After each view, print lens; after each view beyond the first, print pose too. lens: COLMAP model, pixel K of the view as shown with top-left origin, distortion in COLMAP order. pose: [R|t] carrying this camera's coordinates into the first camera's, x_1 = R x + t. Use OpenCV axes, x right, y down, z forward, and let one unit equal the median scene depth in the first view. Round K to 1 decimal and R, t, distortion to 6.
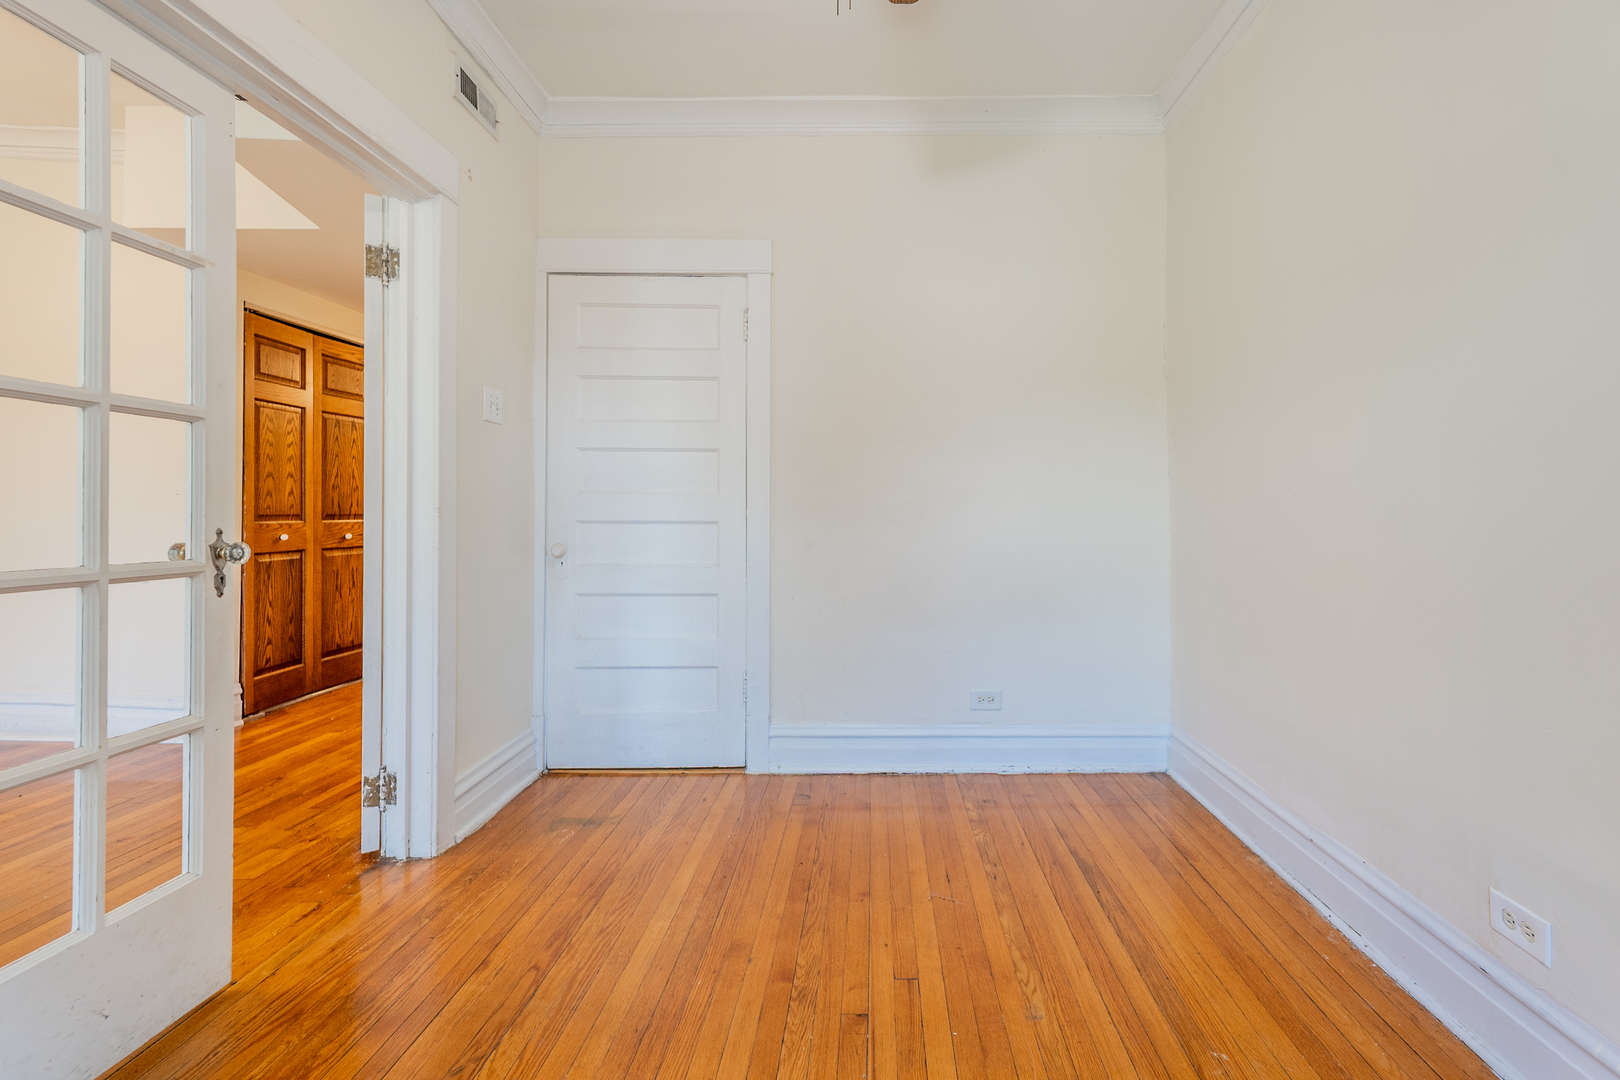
lens RADIAL K [[710.9, 0, 816.8], [0, 710.9, 502.2], [0, 0, 1]] dist [-0.006596, 0.004252]
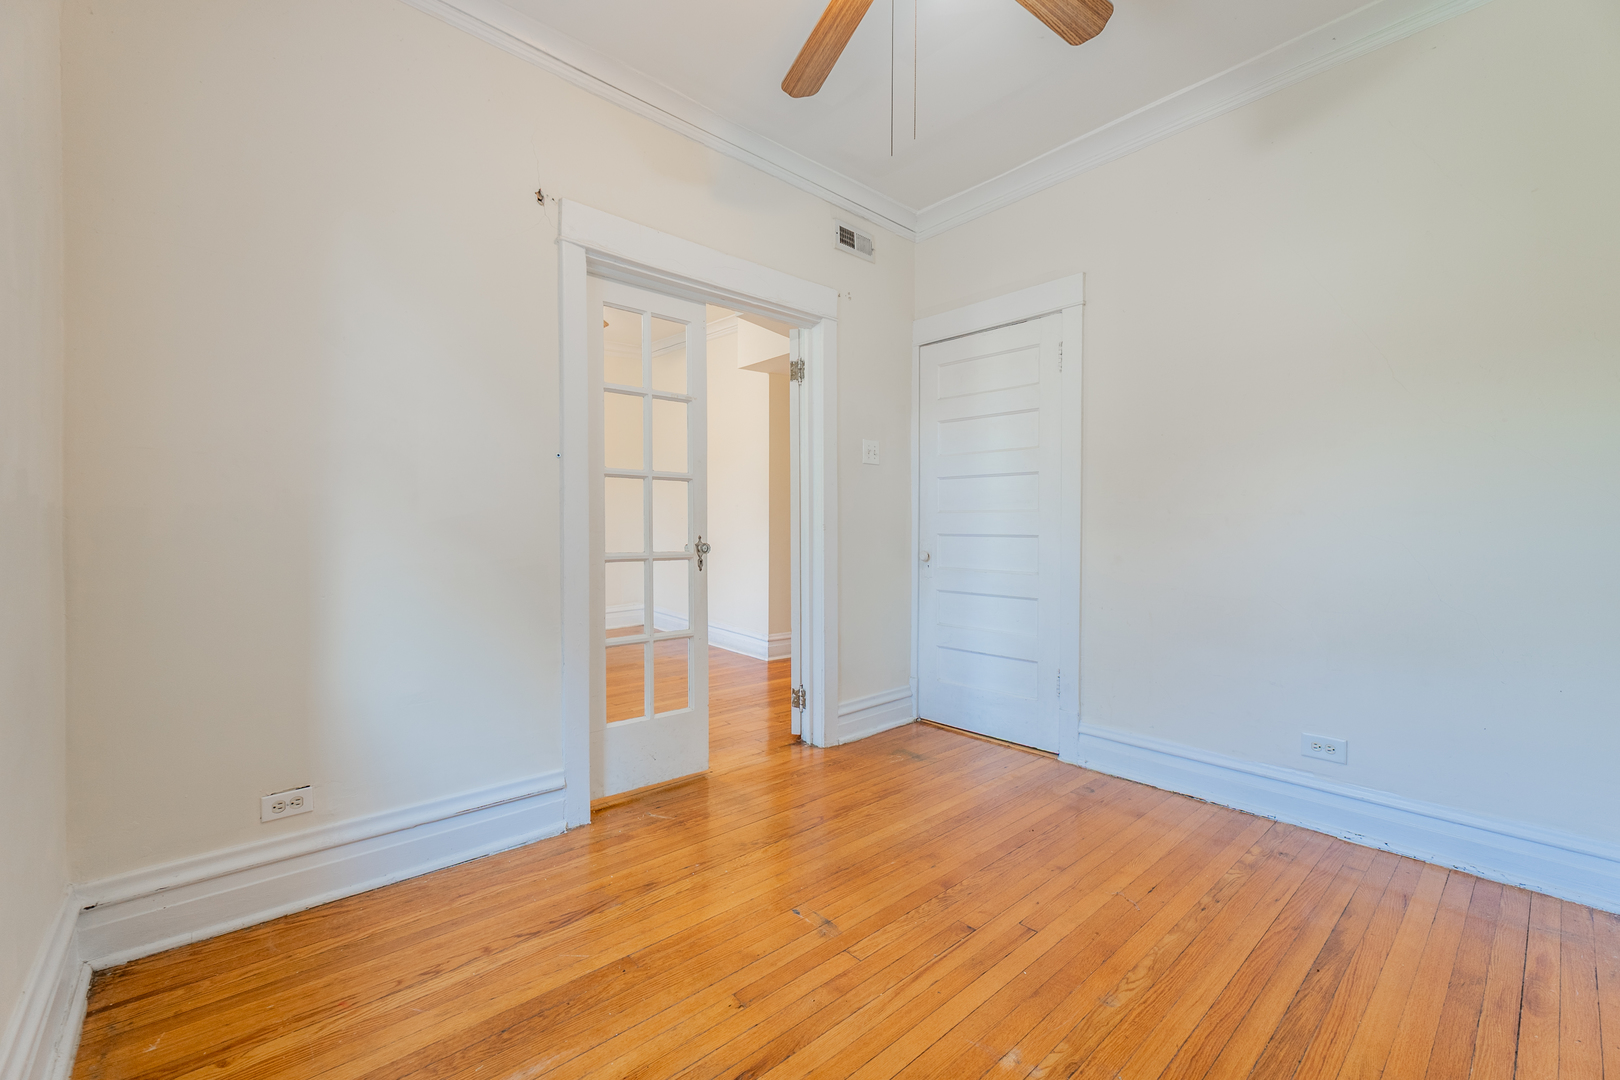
lens RADIAL K [[679.3, 0, 808.3], [0, 679.3, 541.8], [0, 0, 1]] dist [-0.008078, 0.000551]
pose [[0.649625, 0.016353, -0.760079, 0.561494], [0.010702, 0.999473, 0.030649, 0.000317], [0.760180, -0.028045, 0.649107, 0.016052]]
